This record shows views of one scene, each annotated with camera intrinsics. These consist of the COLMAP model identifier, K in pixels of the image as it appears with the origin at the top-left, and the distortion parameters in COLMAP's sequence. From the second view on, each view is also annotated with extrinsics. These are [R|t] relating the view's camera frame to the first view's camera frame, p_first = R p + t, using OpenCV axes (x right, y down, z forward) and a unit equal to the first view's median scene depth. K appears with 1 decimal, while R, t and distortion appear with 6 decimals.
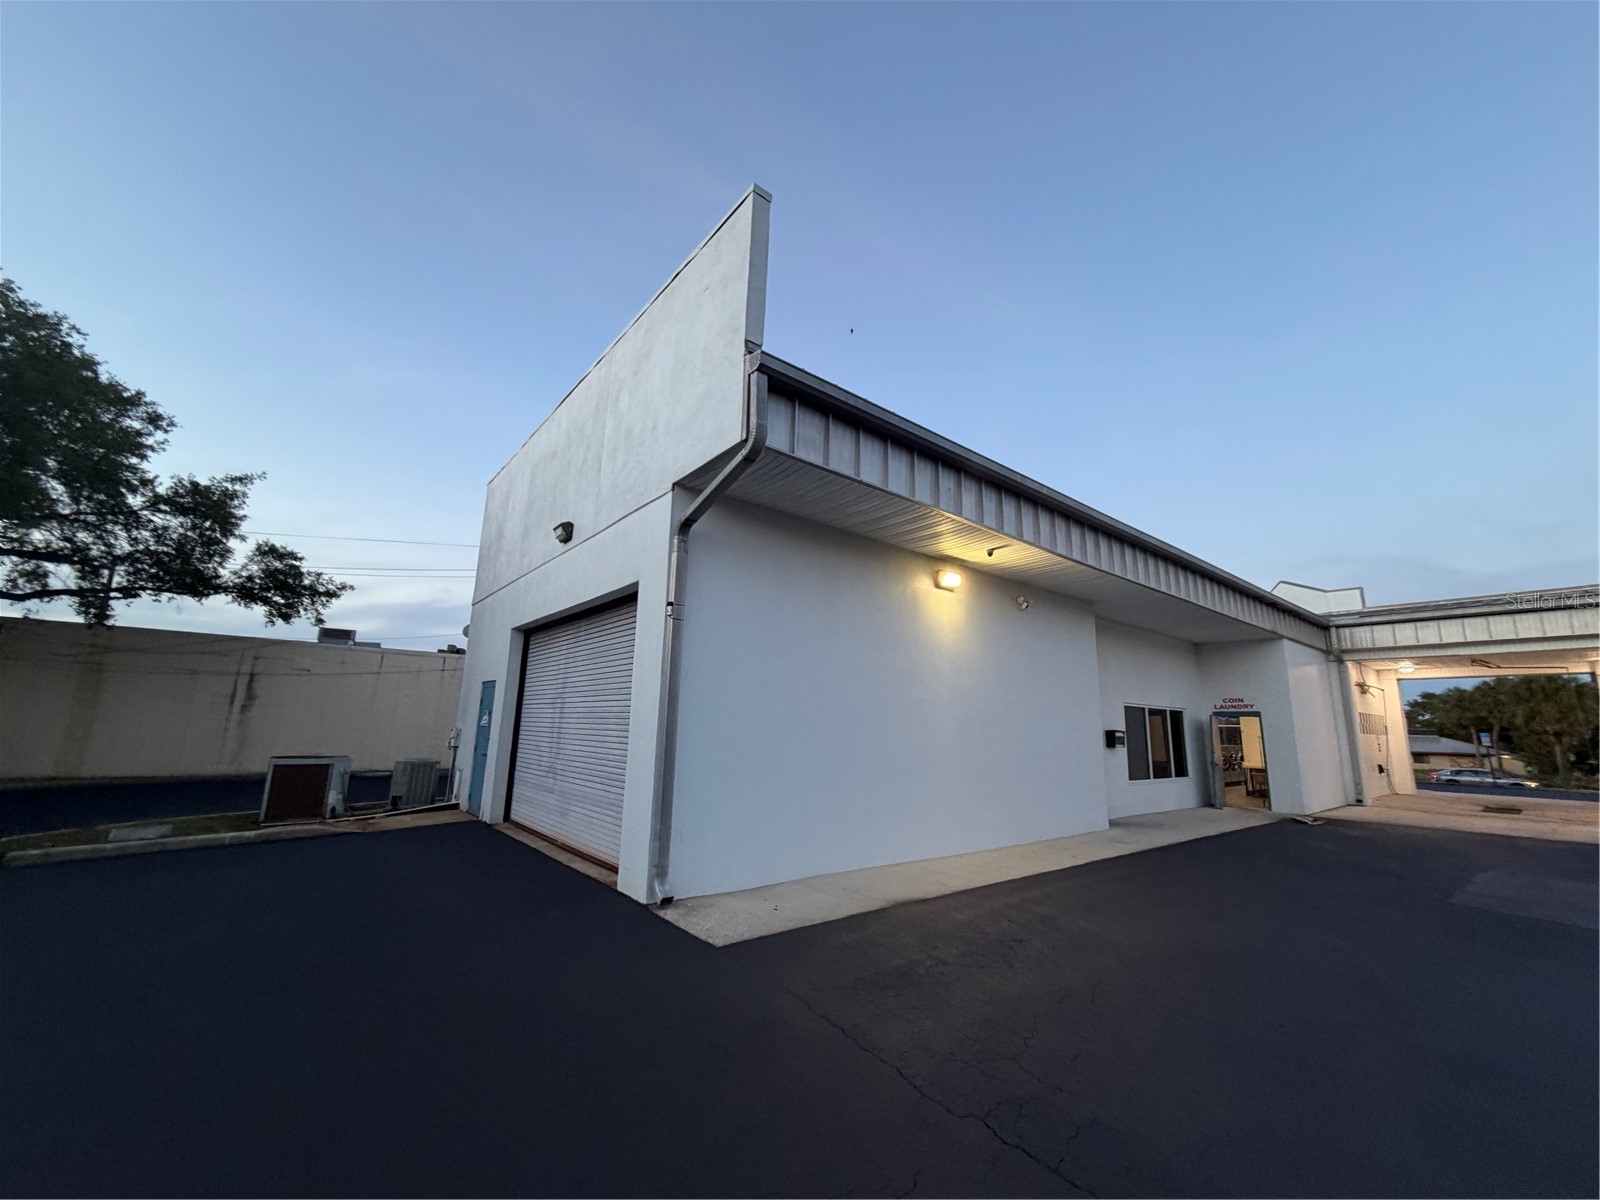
lens RADIAL K [[635.9, 0, 800.0], [0, 635.9, 600.0], [0, 0, 1]] dist [0.000951, -0.000104]
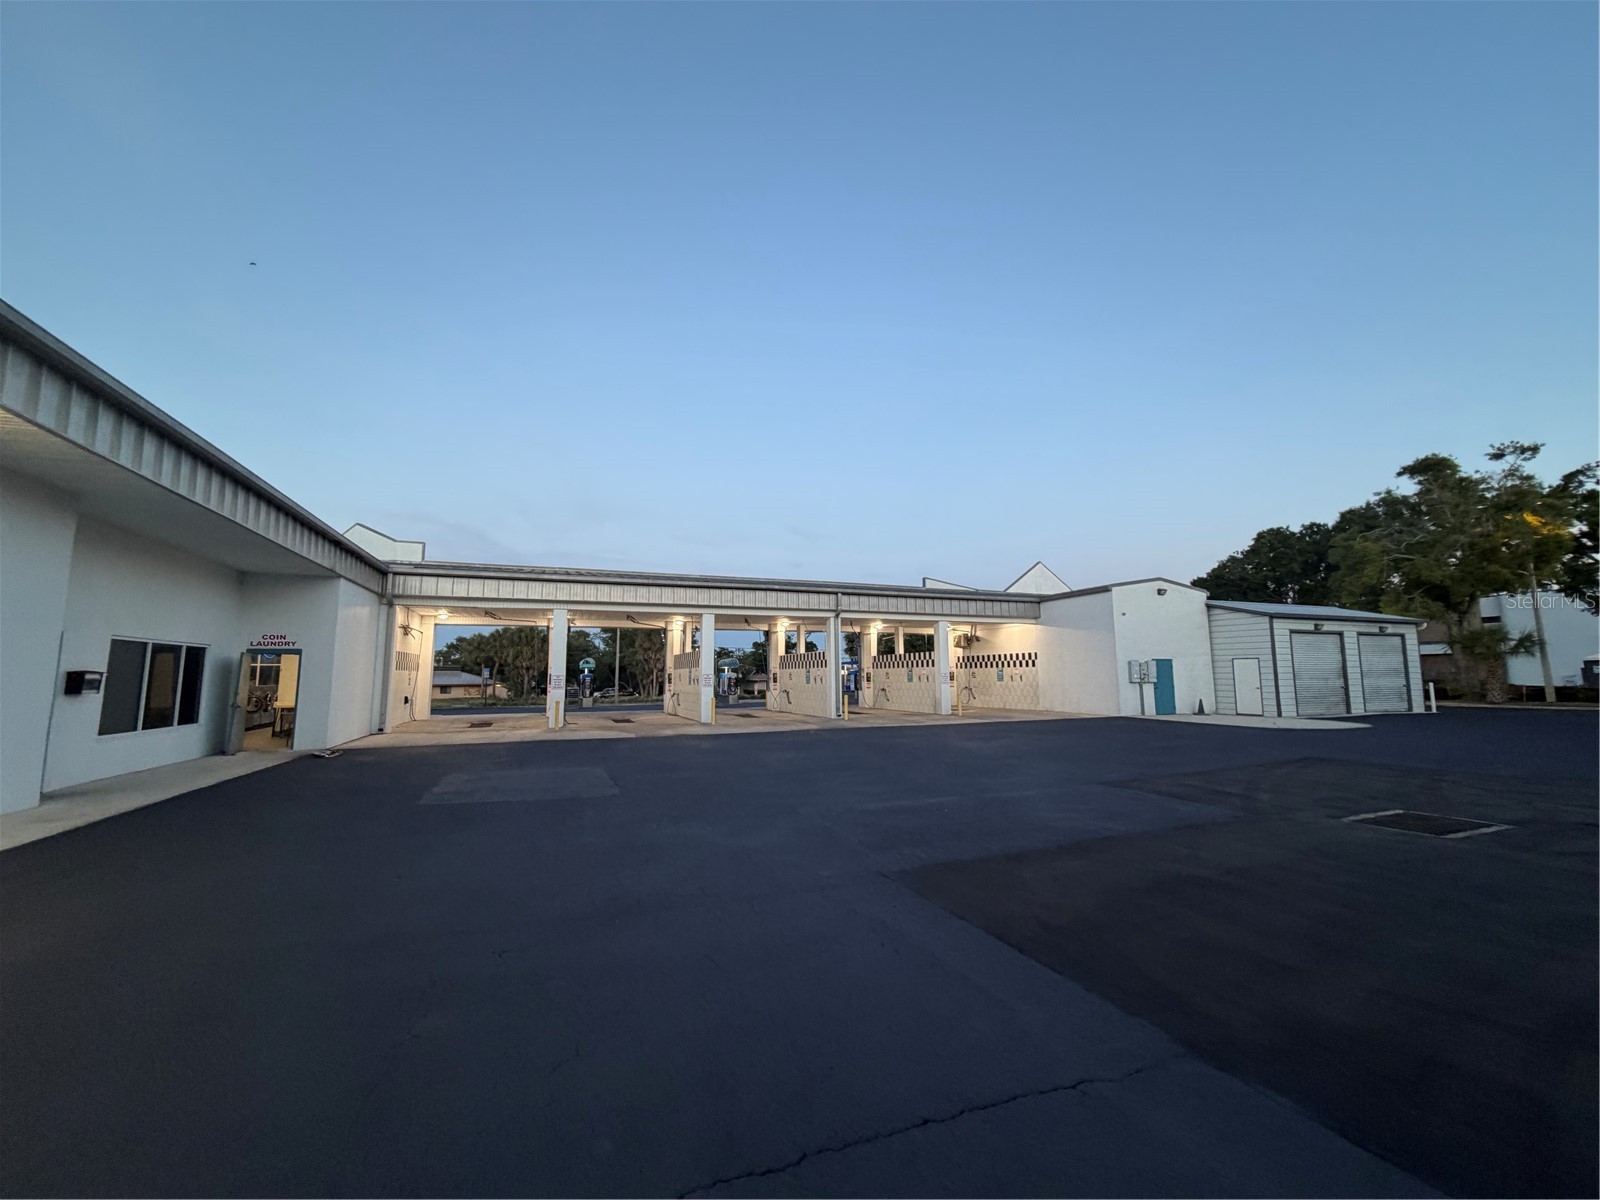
lens RADIAL K [[635.9, 0, 800.0], [0, 635.9, 600.0], [0, 0, 1]] dist [0.000951, -0.000104]
pose [[0.309398, 0.085466, 0.947084, 0.031973], [-0.172708, 0.984440, -0.032416, 0.002140], [-0.935117, -0.153539, 0.319345, -0.004223]]
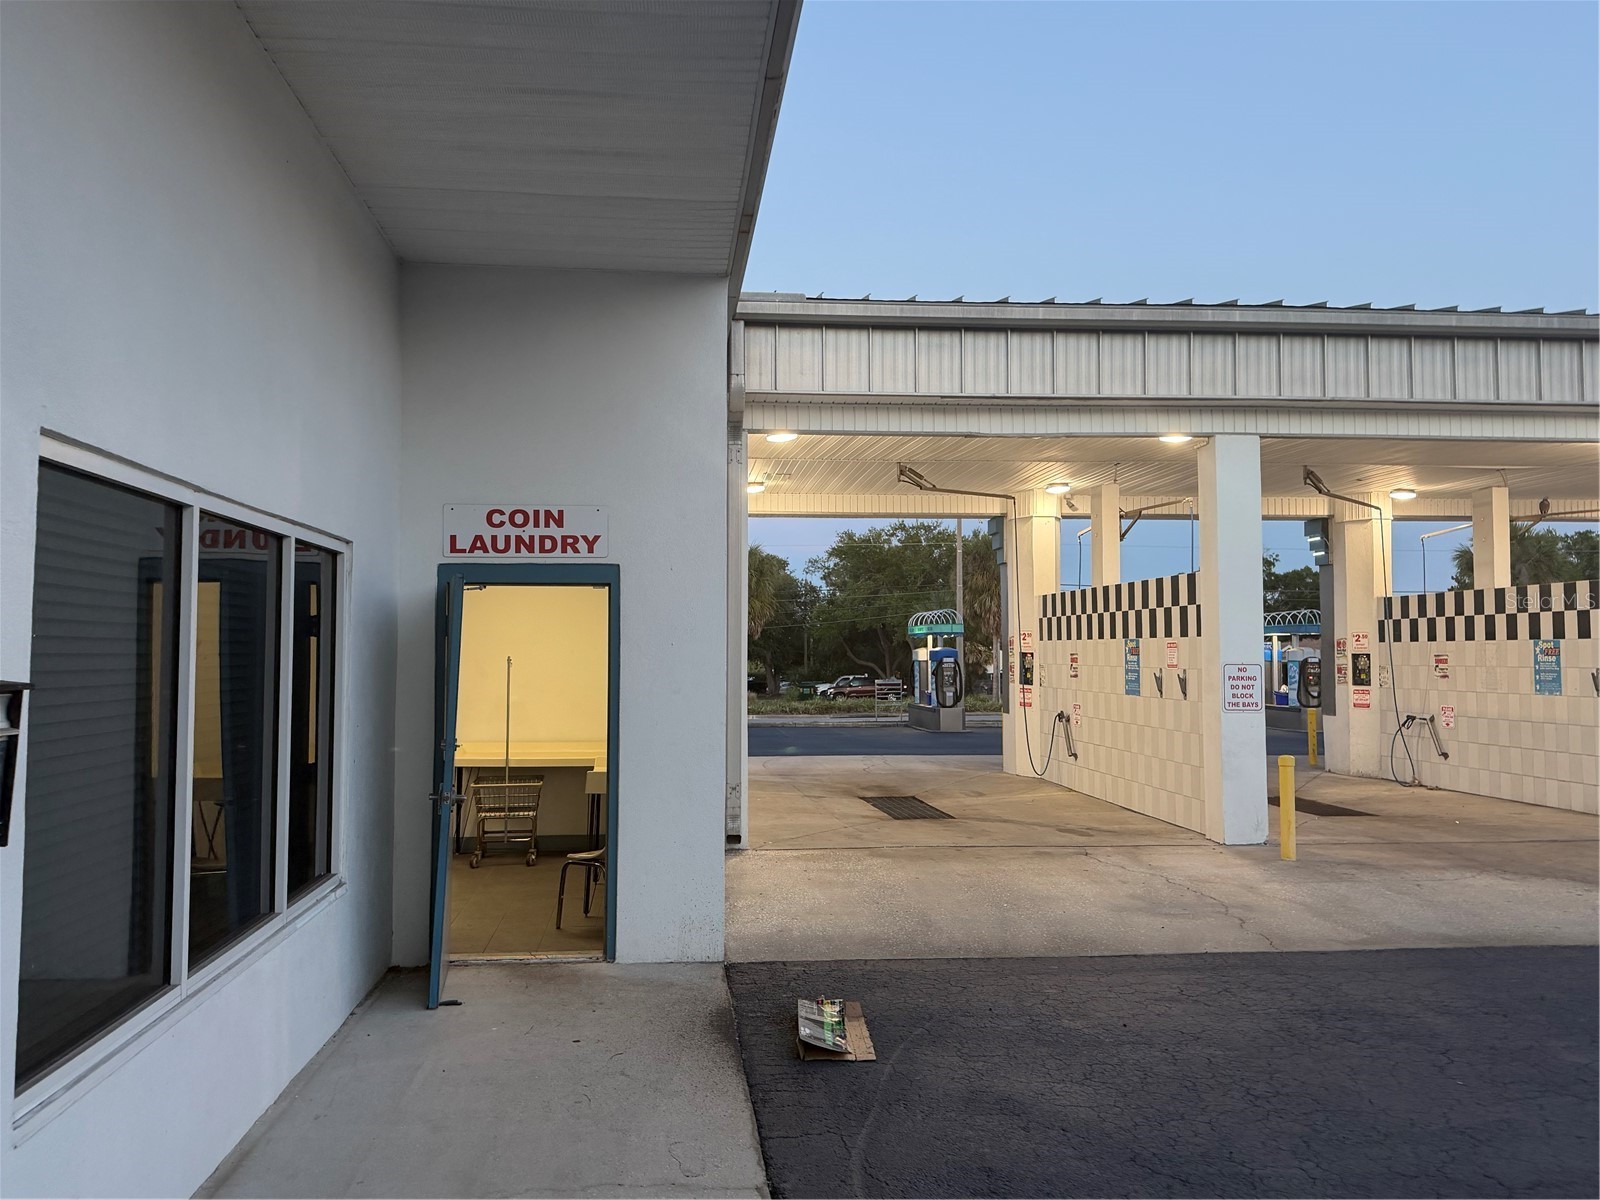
lens RADIAL K [[1296.0, 0, 800.0], [0, 1296.0, 600.0], [0, 0, 1]] dist [0.001785, -0.122253]
pose [[0.553721, 0.005620, 0.832684, 0.313569], [-0.146752, 0.984984, 0.090940, 0.118470], [-0.819669, -0.172553, 0.546231, 0.597473]]
